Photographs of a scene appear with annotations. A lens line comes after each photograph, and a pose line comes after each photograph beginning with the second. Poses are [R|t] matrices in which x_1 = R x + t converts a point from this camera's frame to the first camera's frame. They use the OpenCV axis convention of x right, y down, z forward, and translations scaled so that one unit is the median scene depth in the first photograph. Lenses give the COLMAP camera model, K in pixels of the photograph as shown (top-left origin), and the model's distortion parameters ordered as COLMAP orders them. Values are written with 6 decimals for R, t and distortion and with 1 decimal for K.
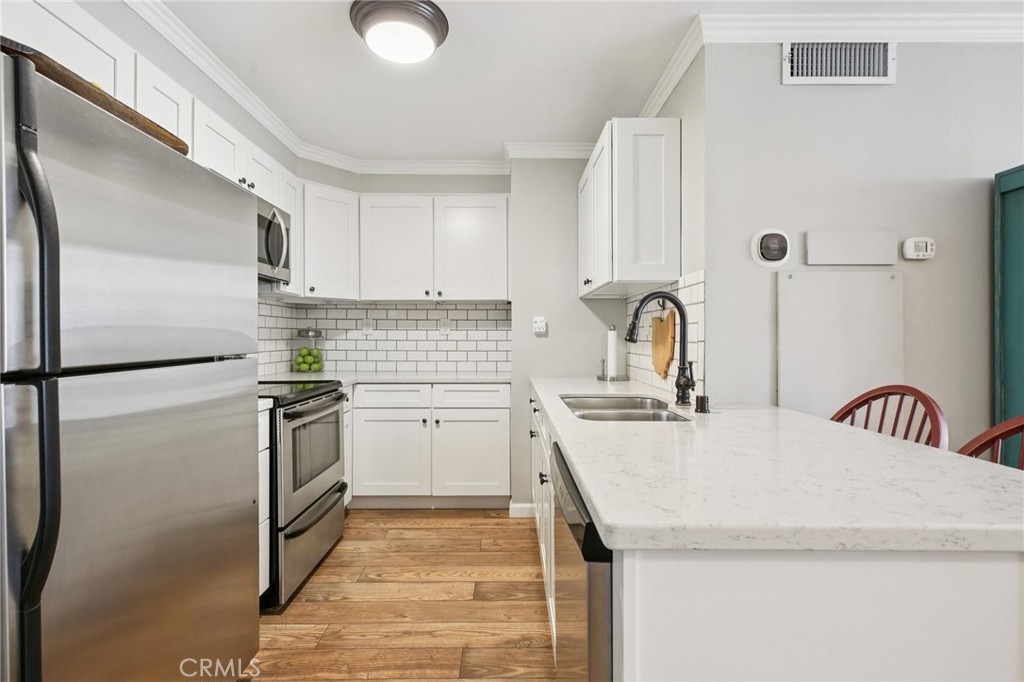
lens RADIAL K [[468.2, 0, 511.0], [0, 468.2, 339.0], [0, 0, 1]] dist [0.004638, -0.000300]
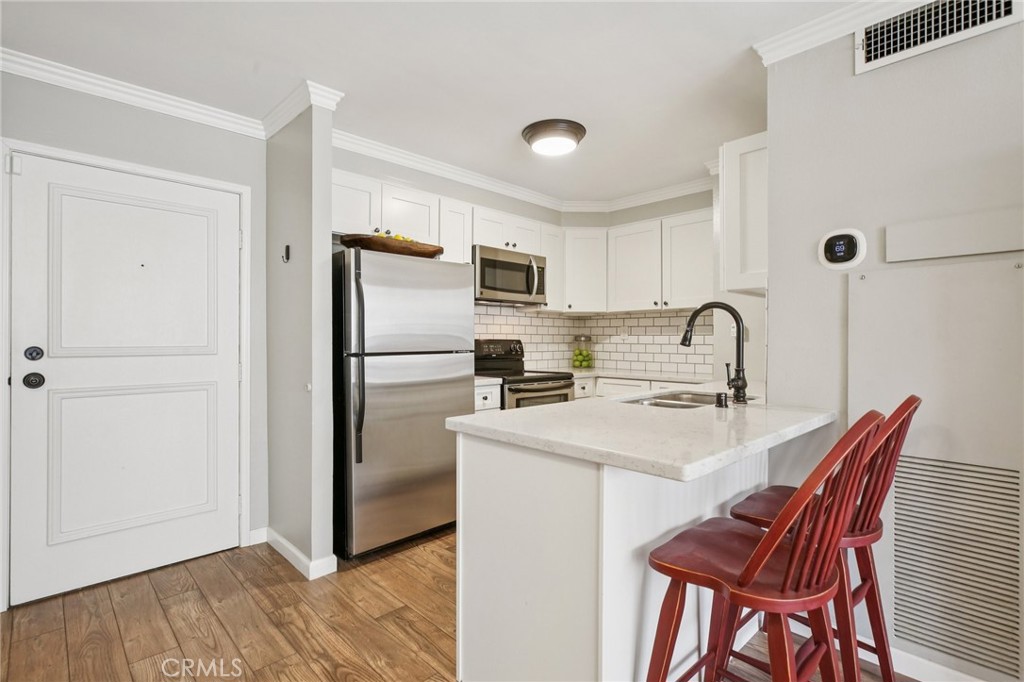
lens RADIAL K [[493.2, 0, 513.2], [0, 493.2, 341.7], [0, 0, 1]] dist [0.000892, -0.000014]
pose [[0.689473, 0.001722, -0.724309, 0.474685], [-0.003629, 0.999993, -0.001077, -0.000669], [0.724302, 0.003371, 0.689474, -0.106329]]
